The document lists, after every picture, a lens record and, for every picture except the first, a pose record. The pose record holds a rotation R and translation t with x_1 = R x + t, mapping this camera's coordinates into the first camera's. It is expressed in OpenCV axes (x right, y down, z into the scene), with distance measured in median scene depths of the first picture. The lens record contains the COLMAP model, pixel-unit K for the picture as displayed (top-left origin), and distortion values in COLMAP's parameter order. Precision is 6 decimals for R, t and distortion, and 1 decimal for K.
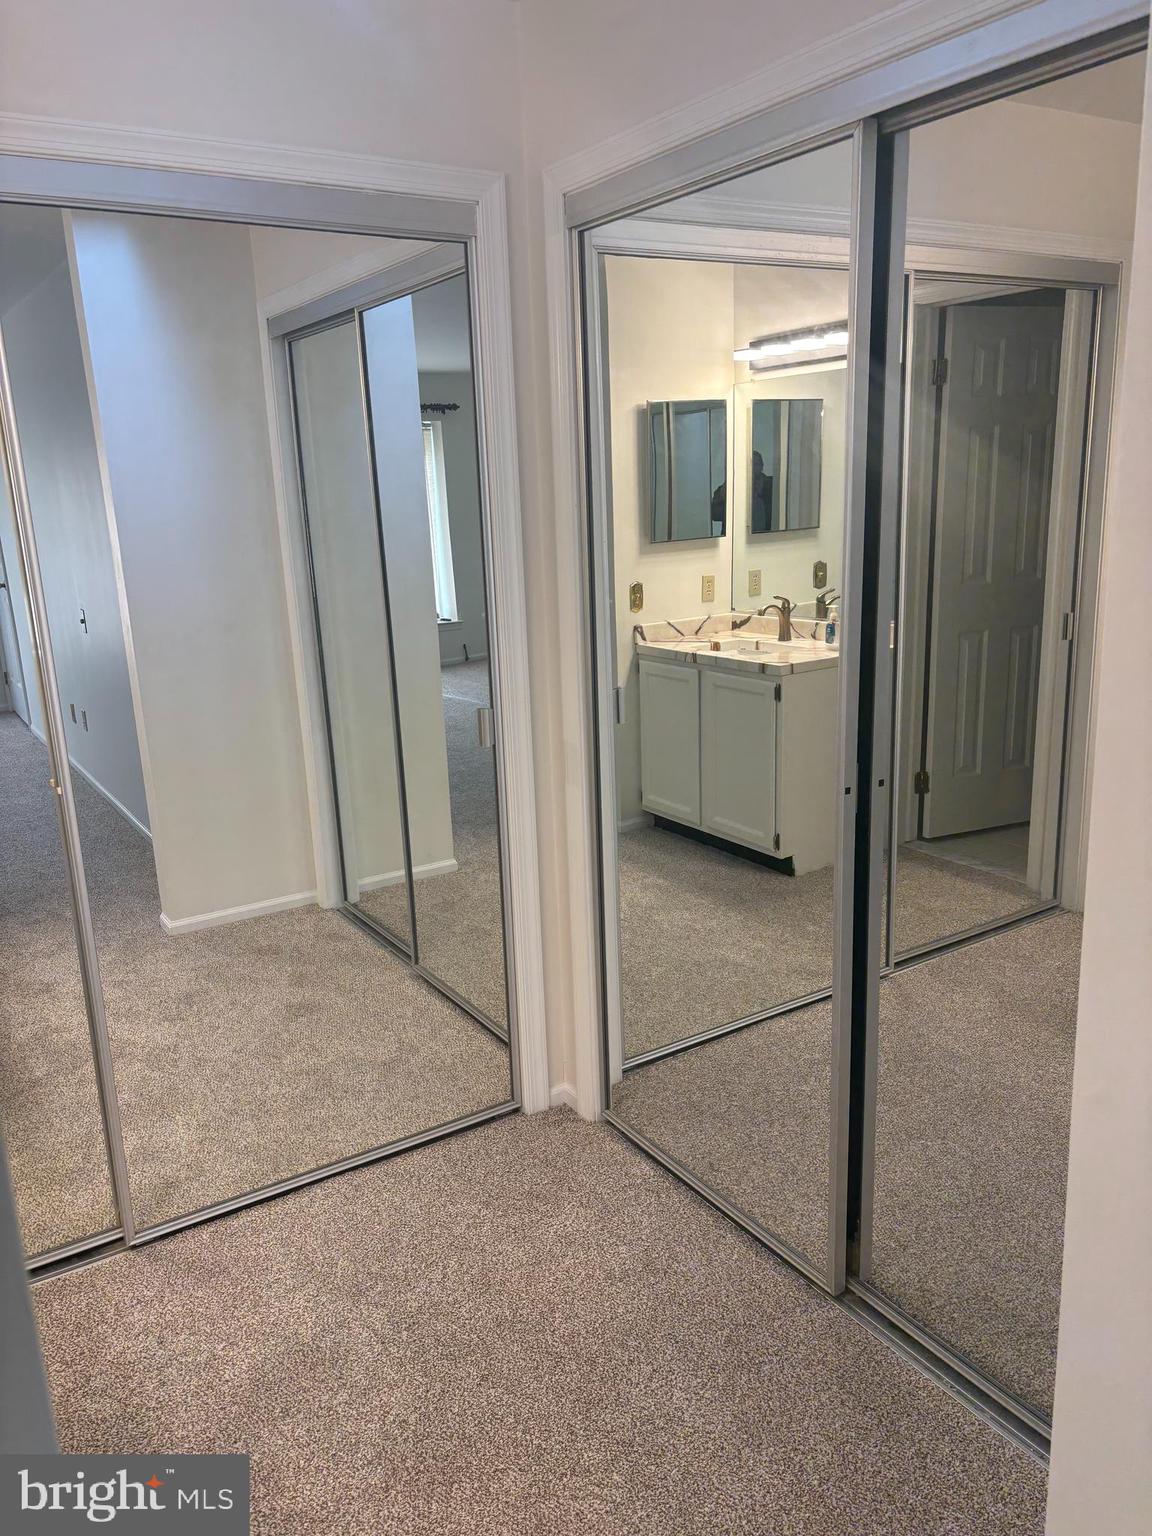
lens RADIAL K [[1164.2, 0, 574.7], [0, 1164.2, 776.1], [0, 0, 1]] dist [0.041693, -0.033547]
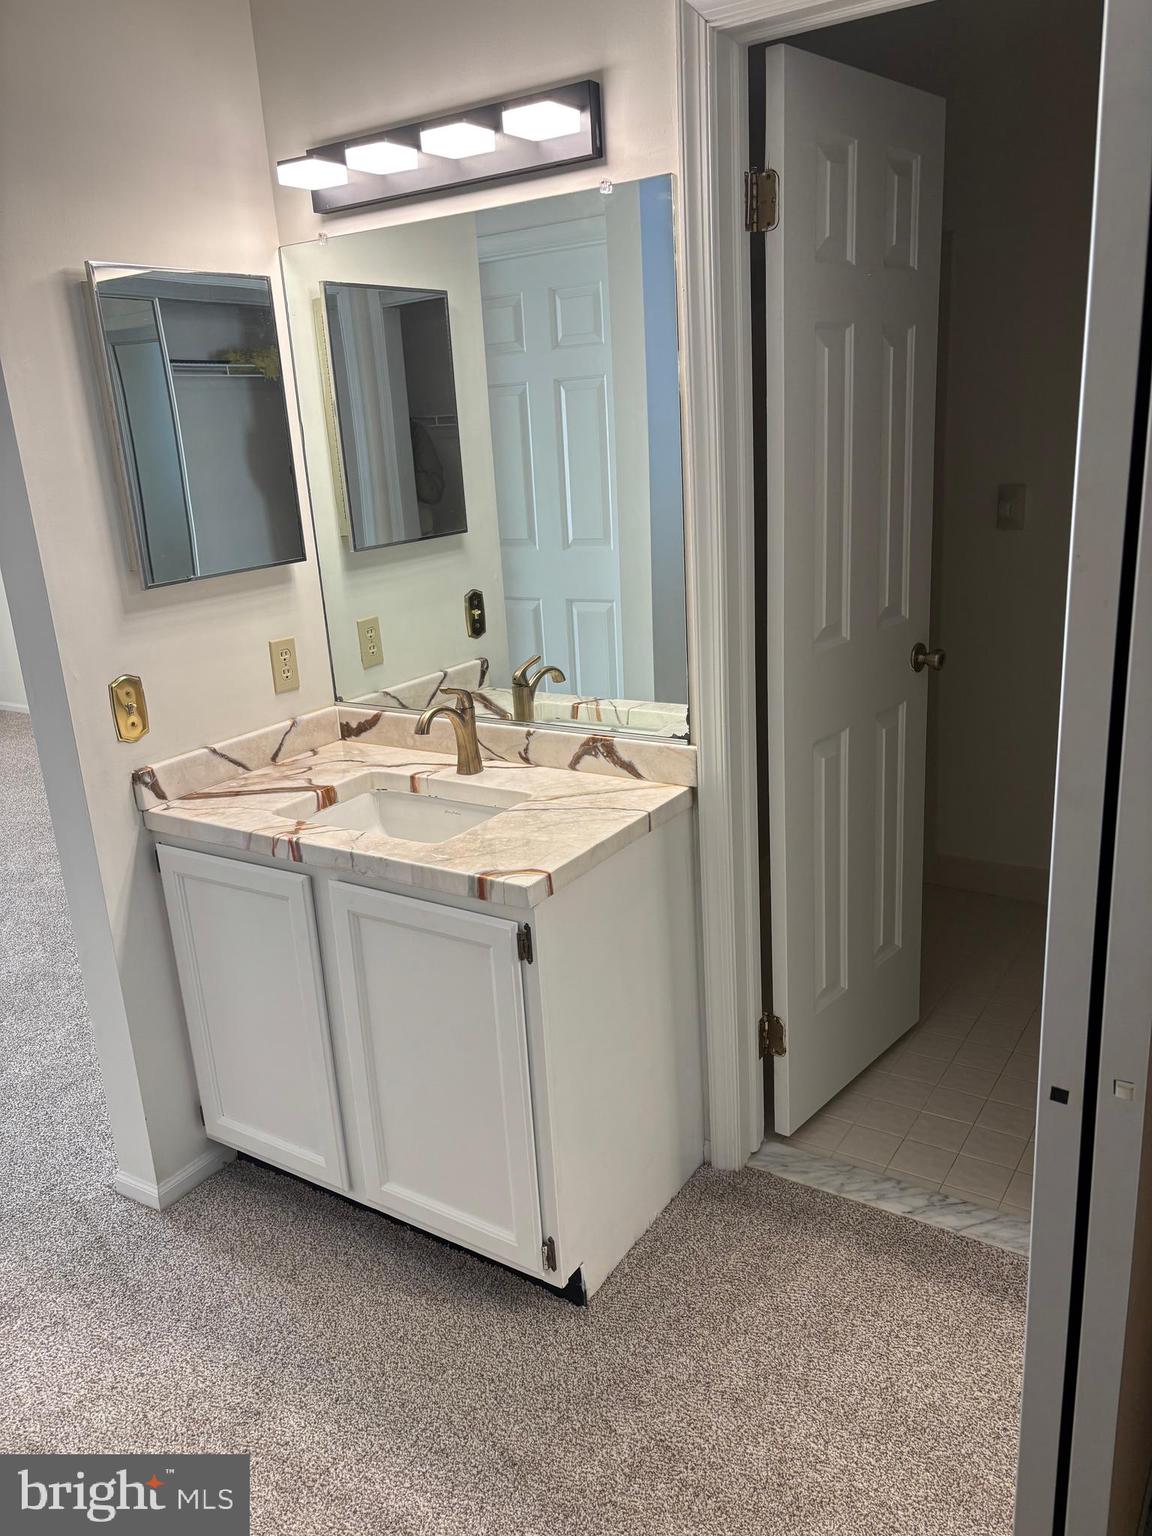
lens RADIAL K [[1164.2, 0, 622.6], [0, 1164.2, 776.3], [0, 0, 1]] dist [0.041693, -0.033547]
pose [[0.899768, -0.135448, 0.414815, 0.033090], [0.125924, 0.990760, 0.050369, -0.126464], [-0.417804, 0.006915, 0.908511, 0.510791]]
